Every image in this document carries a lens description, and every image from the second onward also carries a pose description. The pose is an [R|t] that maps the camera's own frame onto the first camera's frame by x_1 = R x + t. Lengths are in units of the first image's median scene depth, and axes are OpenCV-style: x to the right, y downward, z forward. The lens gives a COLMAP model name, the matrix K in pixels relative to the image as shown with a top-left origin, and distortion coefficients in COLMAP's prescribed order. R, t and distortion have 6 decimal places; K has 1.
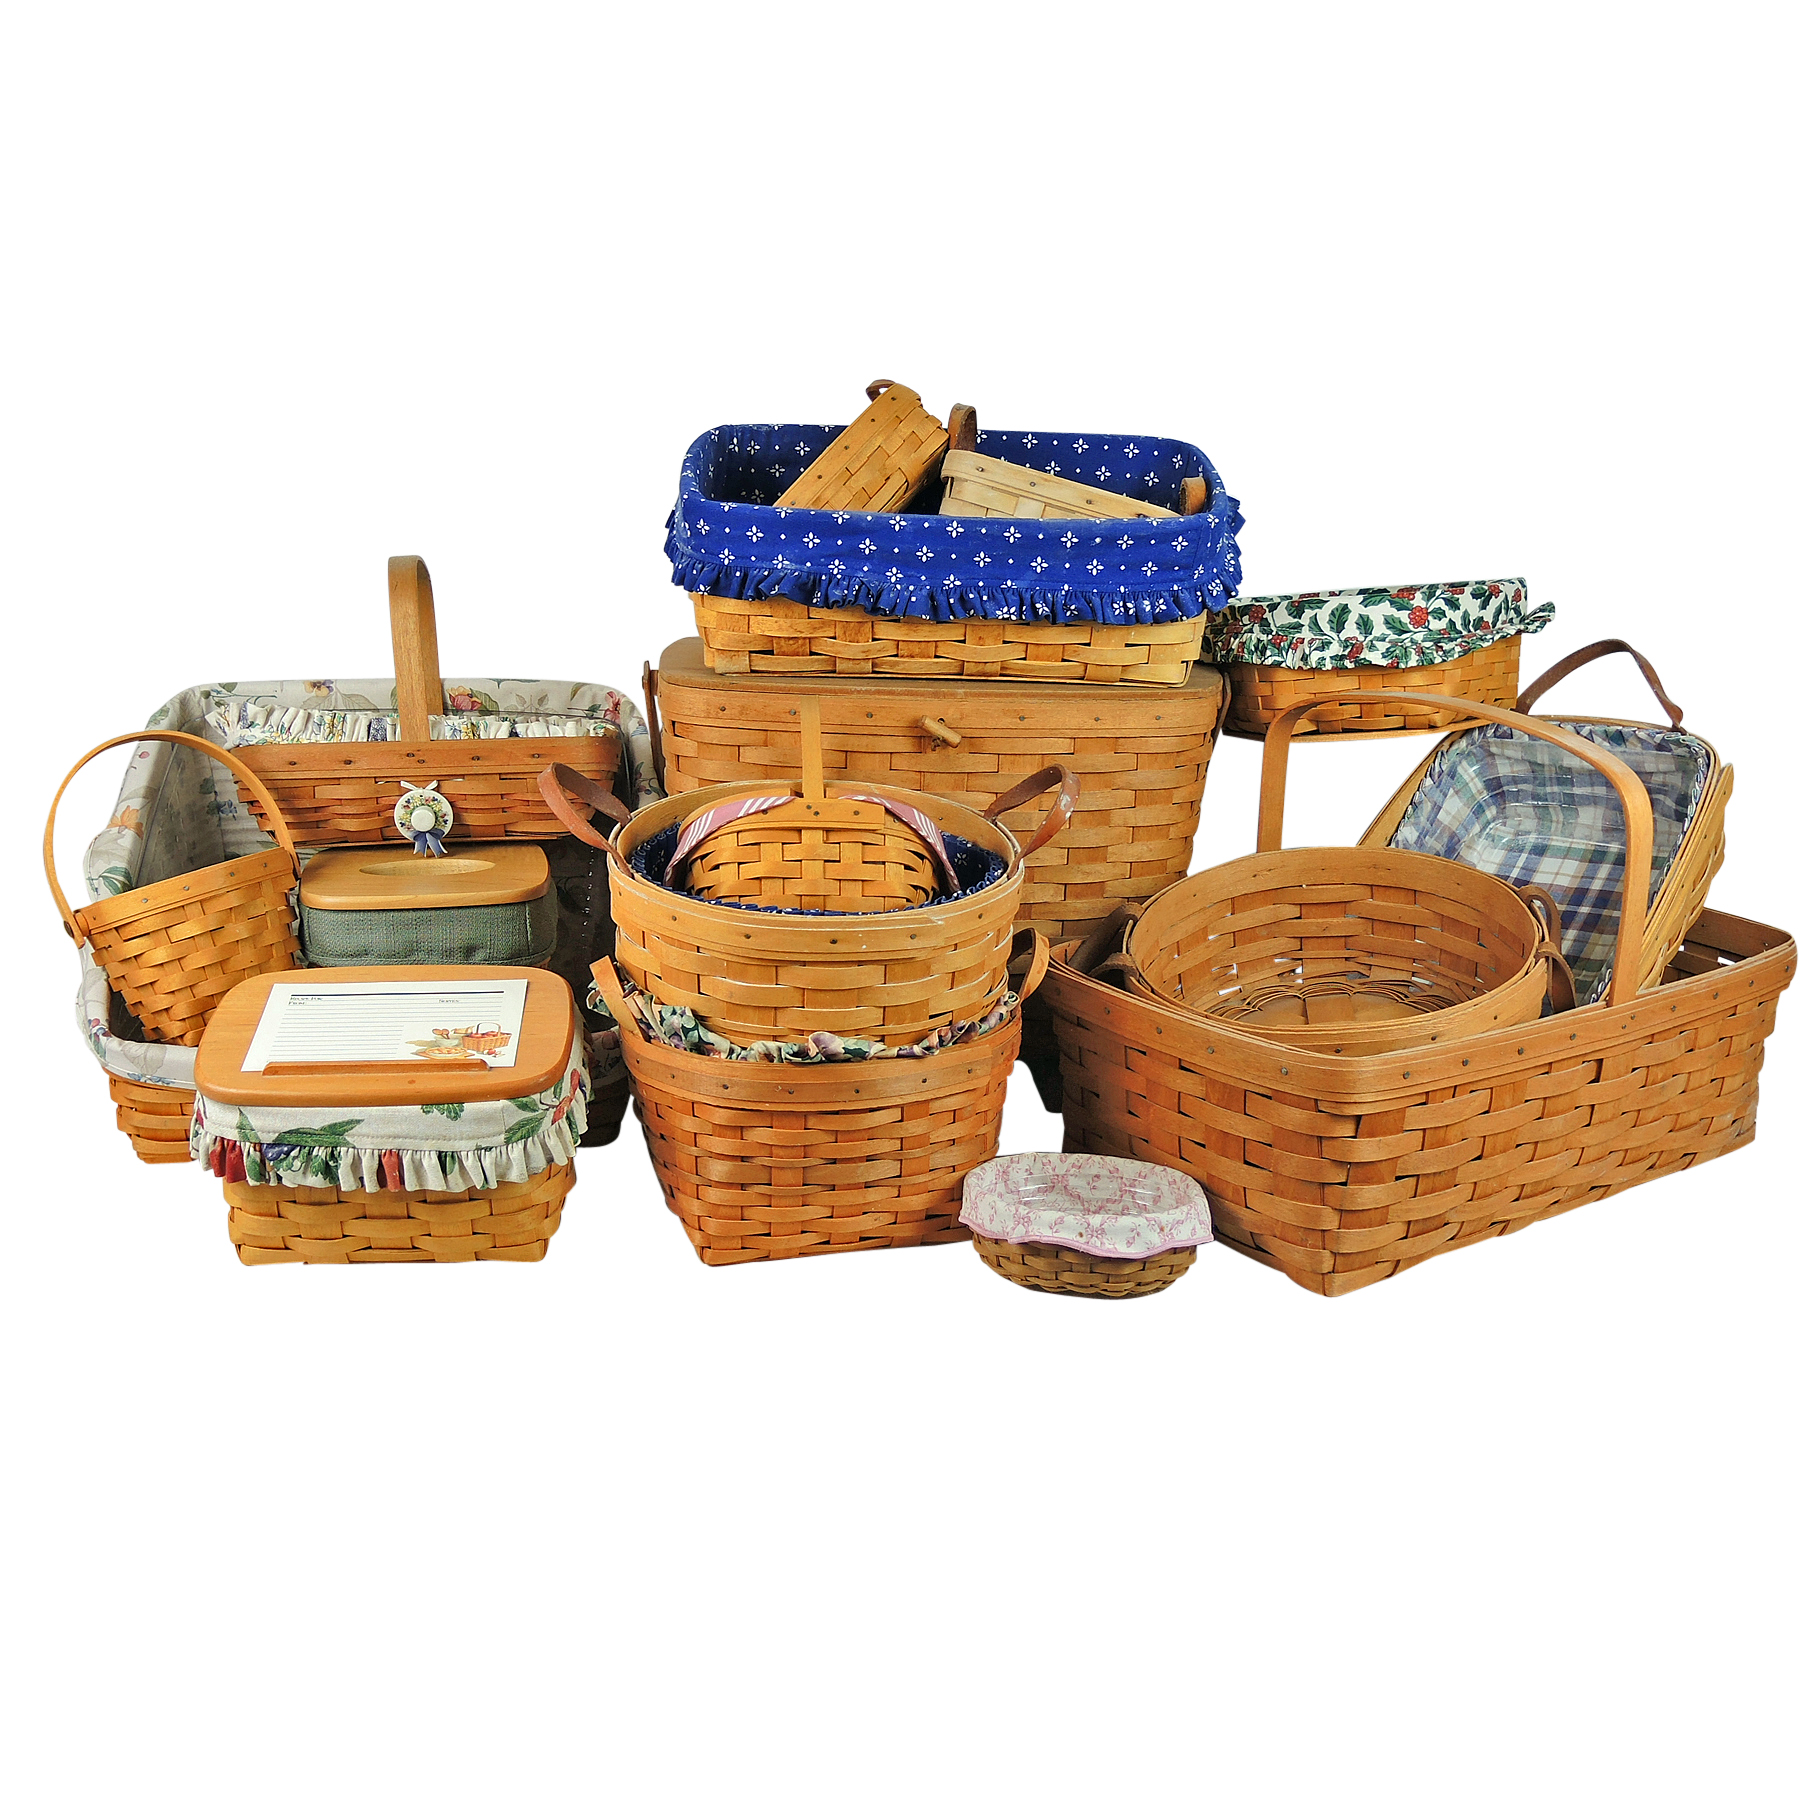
lens RADIAL K [[2001.8, 0, 900.0], [0, 2001.8, 900.0], [0, 0, 1]] dist [0.004089, -0.876455]
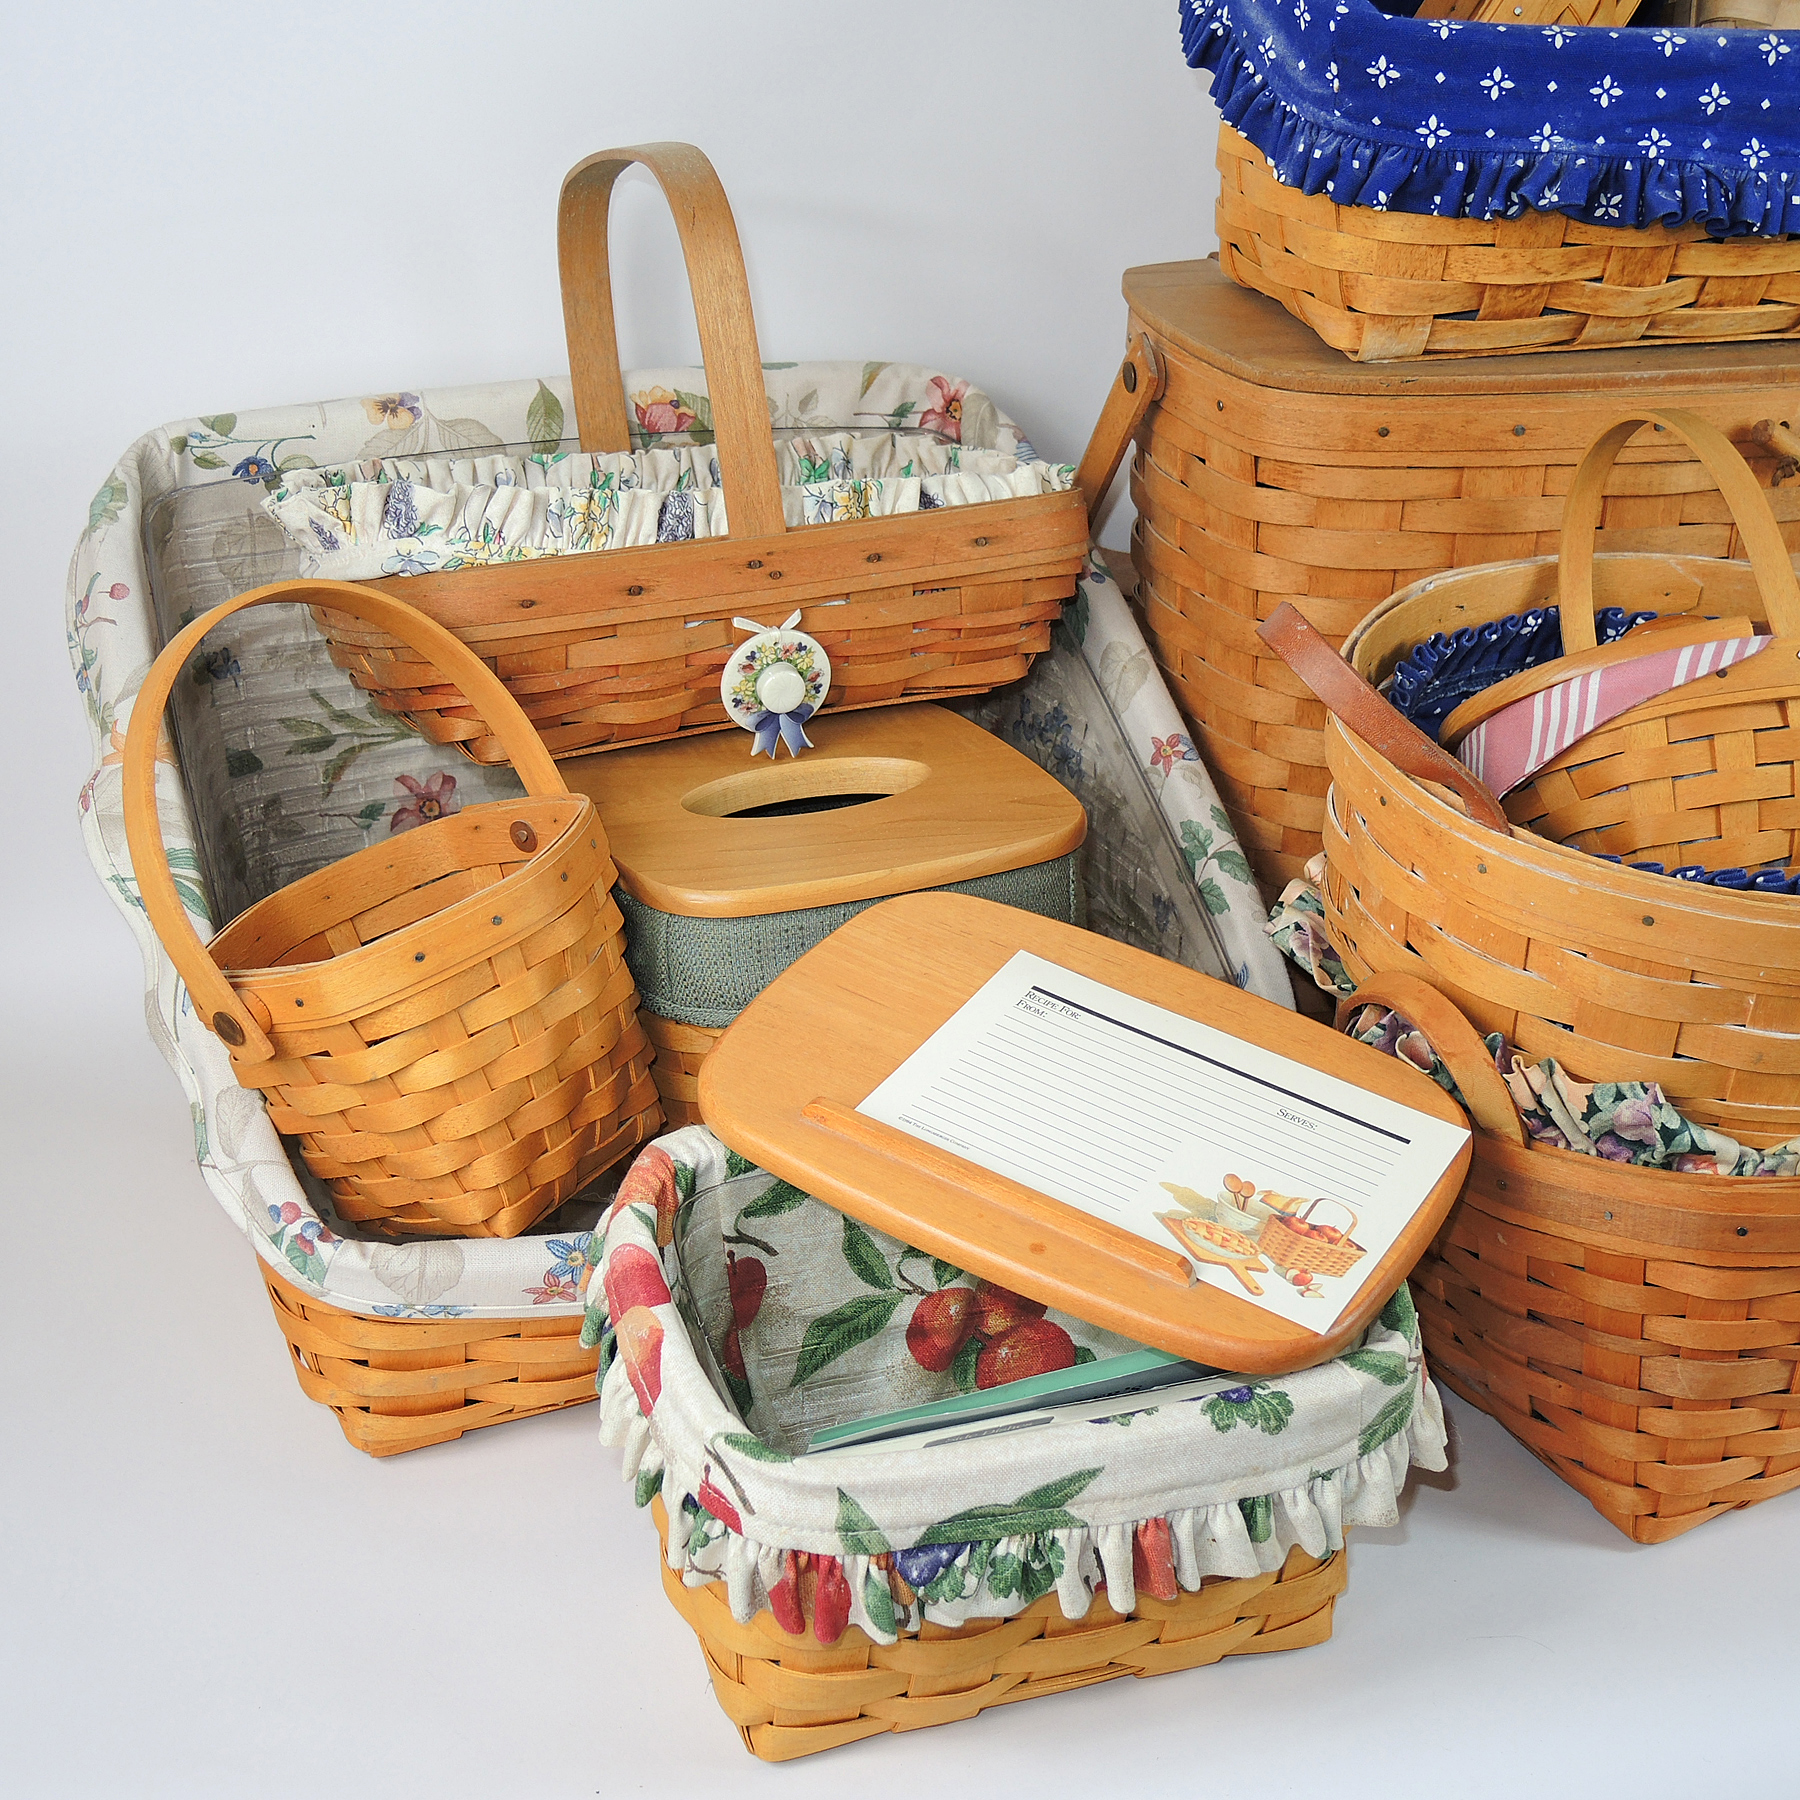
lens RADIAL K [[2777.4, 0, 900.0], [0, 2777.4, 900.0], [0, 0, 1]] dist [-0.262842, 0.524909]
pose [[0.992081, -0.087788, 0.089826, -0.282088], [0.074839, 0.987523, 0.138558, -0.083803], [-0.100869, -0.130739, 0.986272, 0.317103]]
